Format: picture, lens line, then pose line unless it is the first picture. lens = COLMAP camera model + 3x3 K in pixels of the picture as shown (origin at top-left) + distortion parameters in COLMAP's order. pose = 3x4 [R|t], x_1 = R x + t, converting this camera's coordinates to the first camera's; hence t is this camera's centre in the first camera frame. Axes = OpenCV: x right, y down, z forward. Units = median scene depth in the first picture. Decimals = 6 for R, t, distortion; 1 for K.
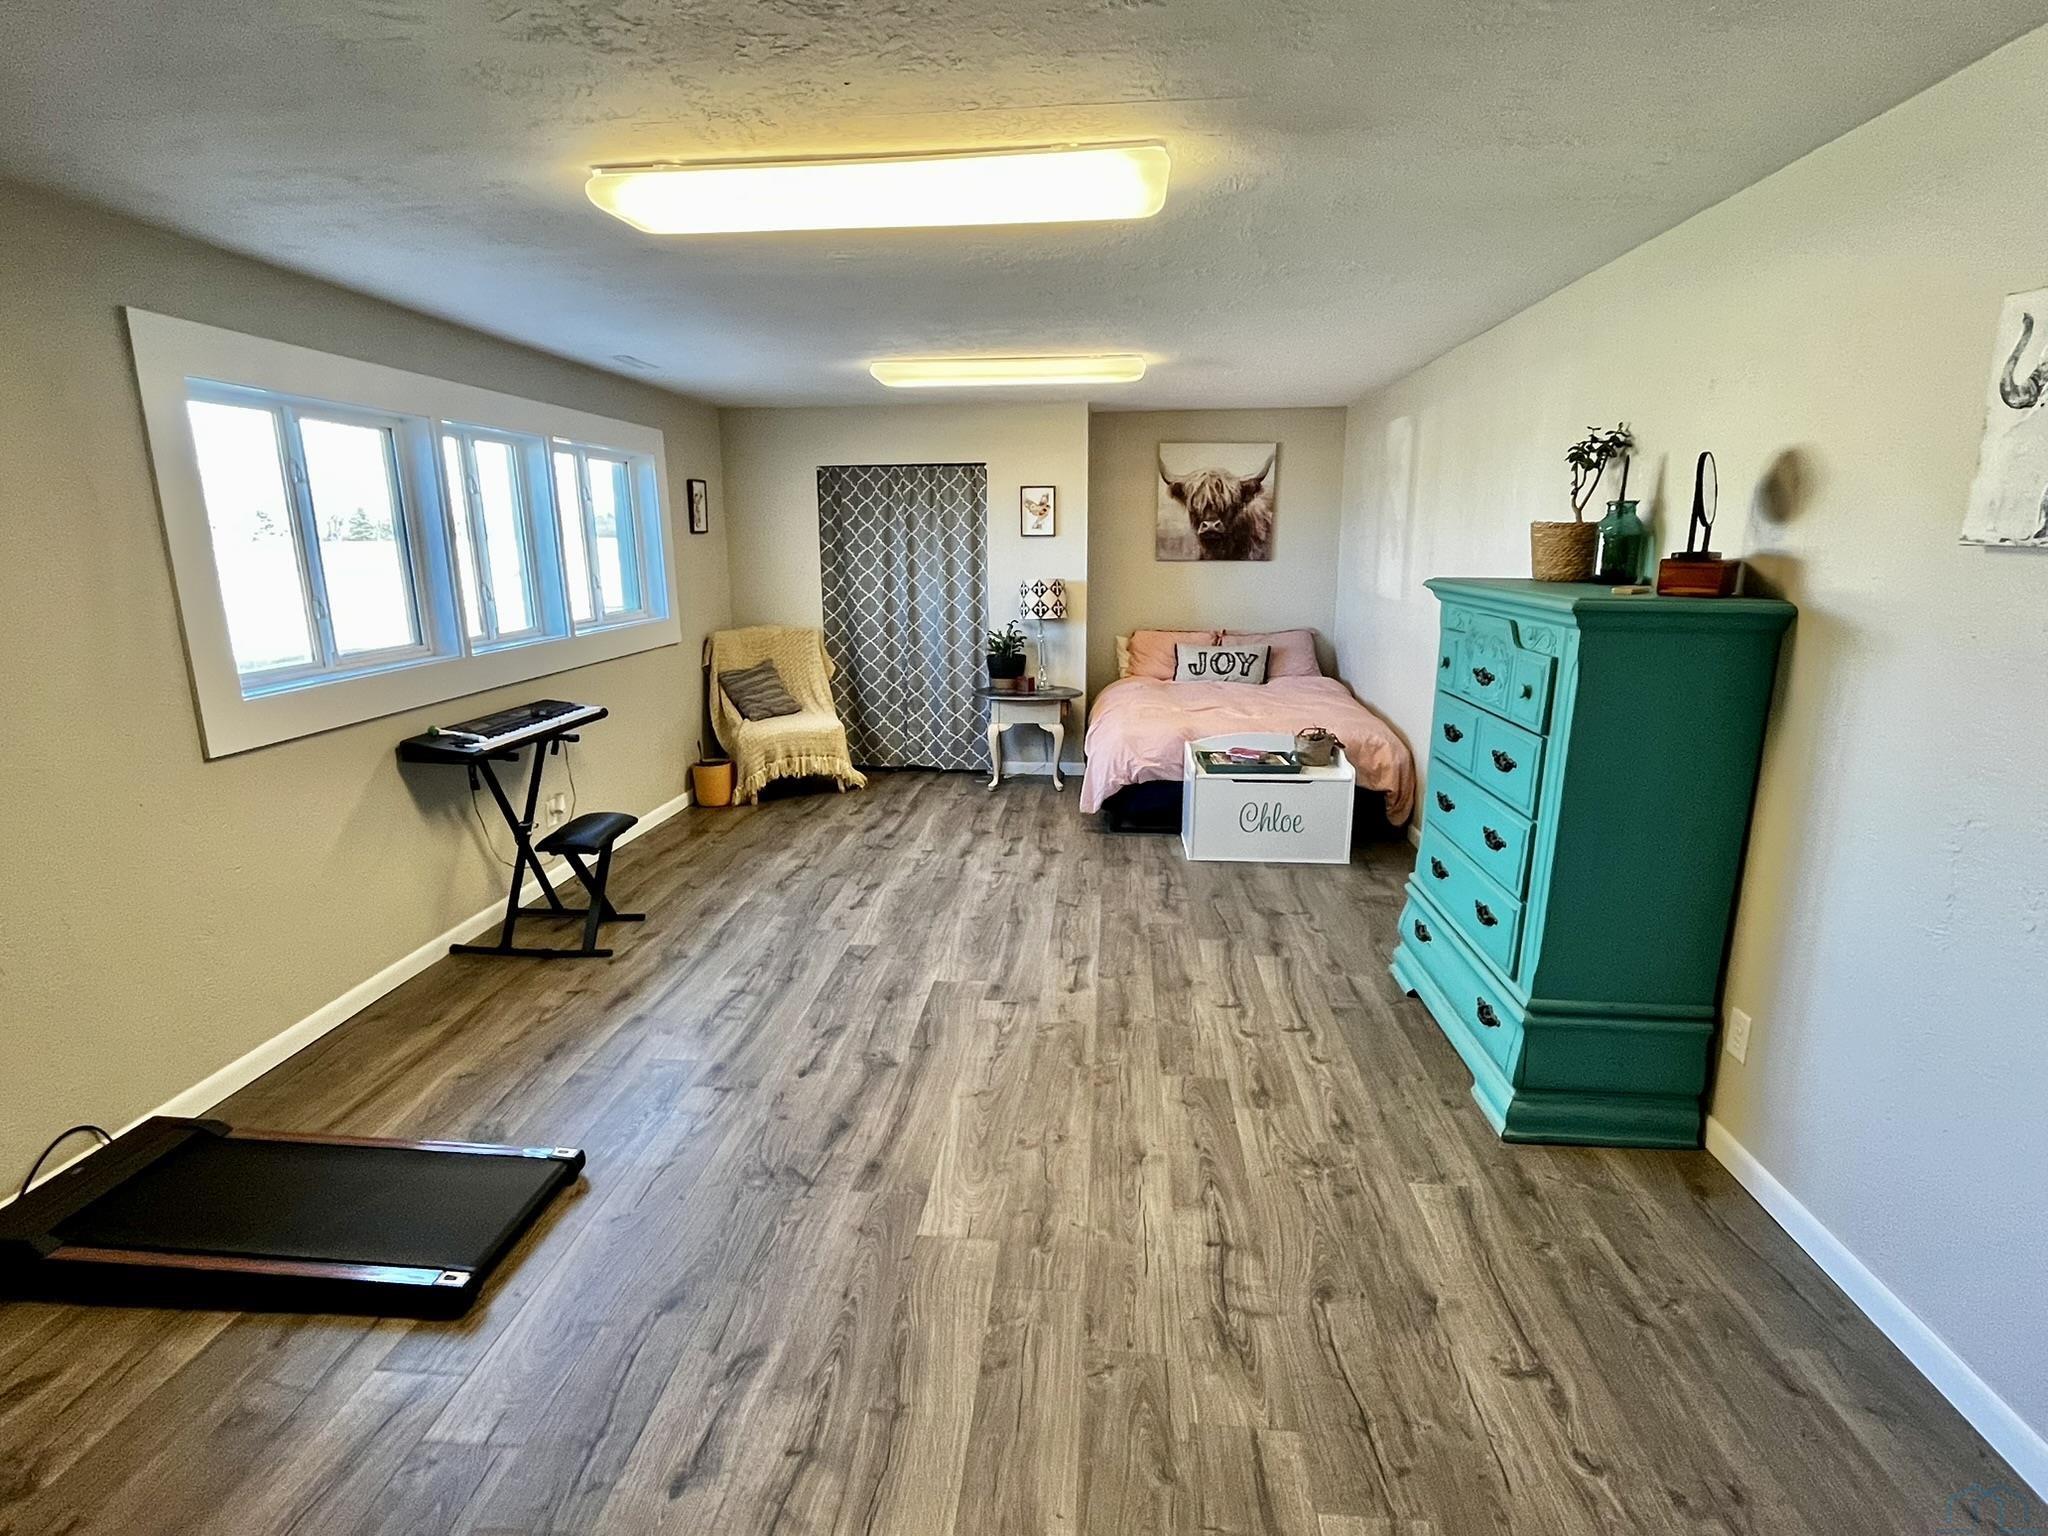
lens RADIAL K [[1037.8, 0, 1024.0], [0, 1037.8, 768.0], [0, 0, 1]] dist [0.000729, -0.000238]
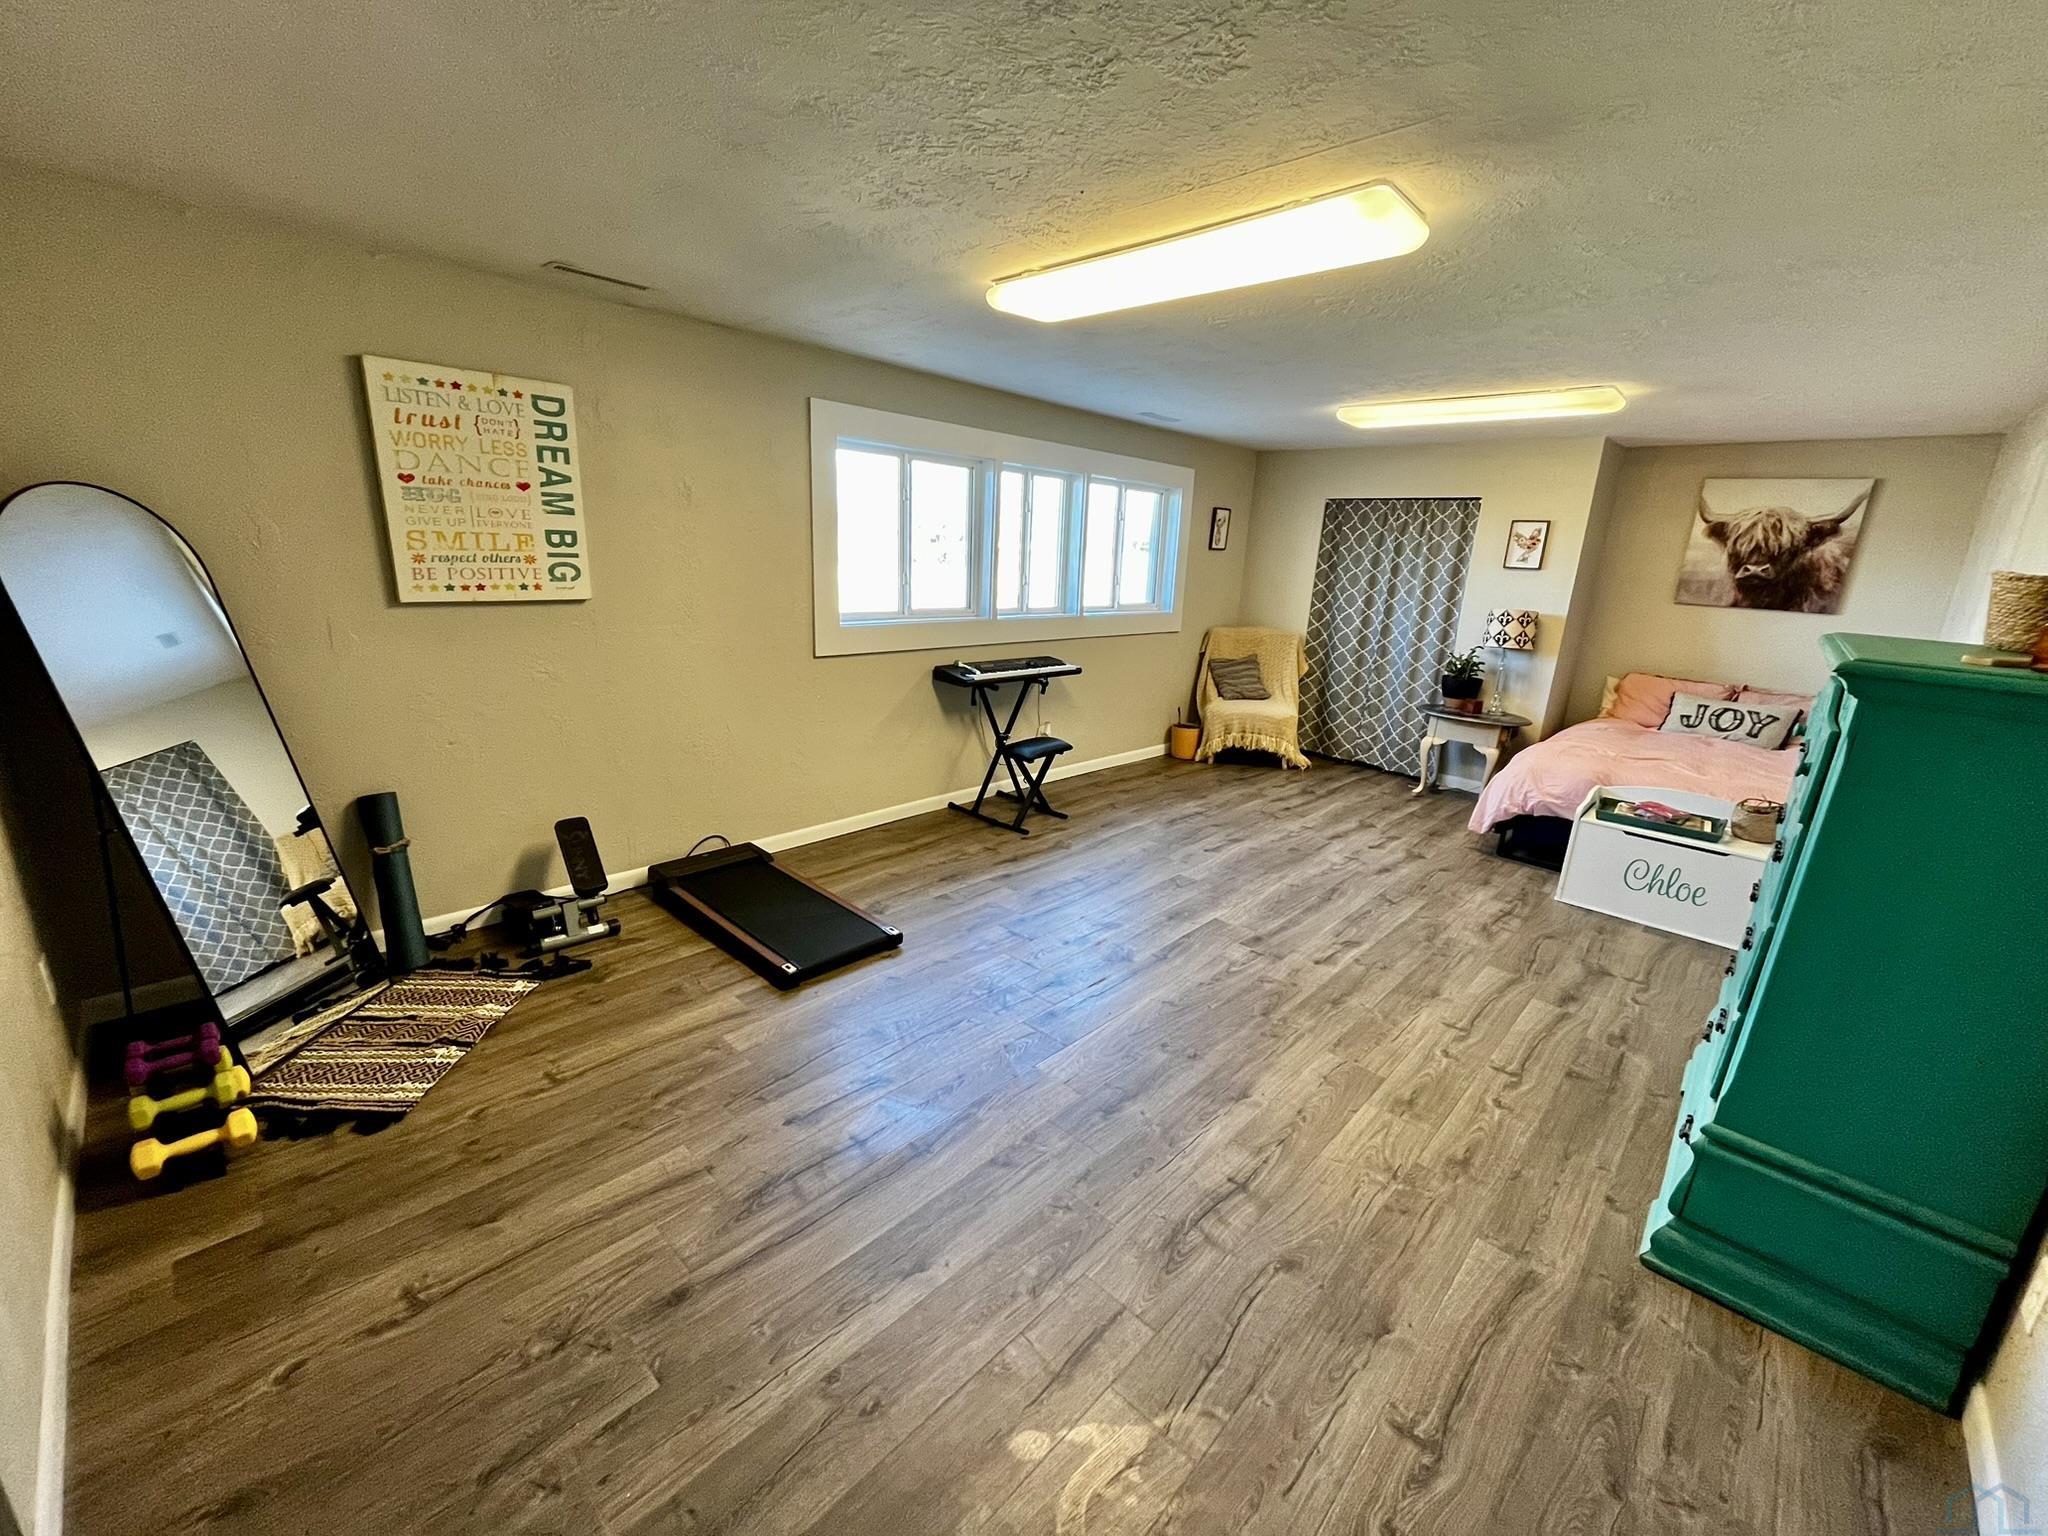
lens RADIAL K [[827.4, 0, 1024.0], [0, 827.4, 768.0], [0, 0, 1]] dist [-0.000258, -0.000024]
pose [[0.779243, 0.204457, -0.592434, 0.203463], [-0.188934, 0.977949, 0.088995, -0.008855], [0.597566, 0.042582, 0.800688, 0.055303]]
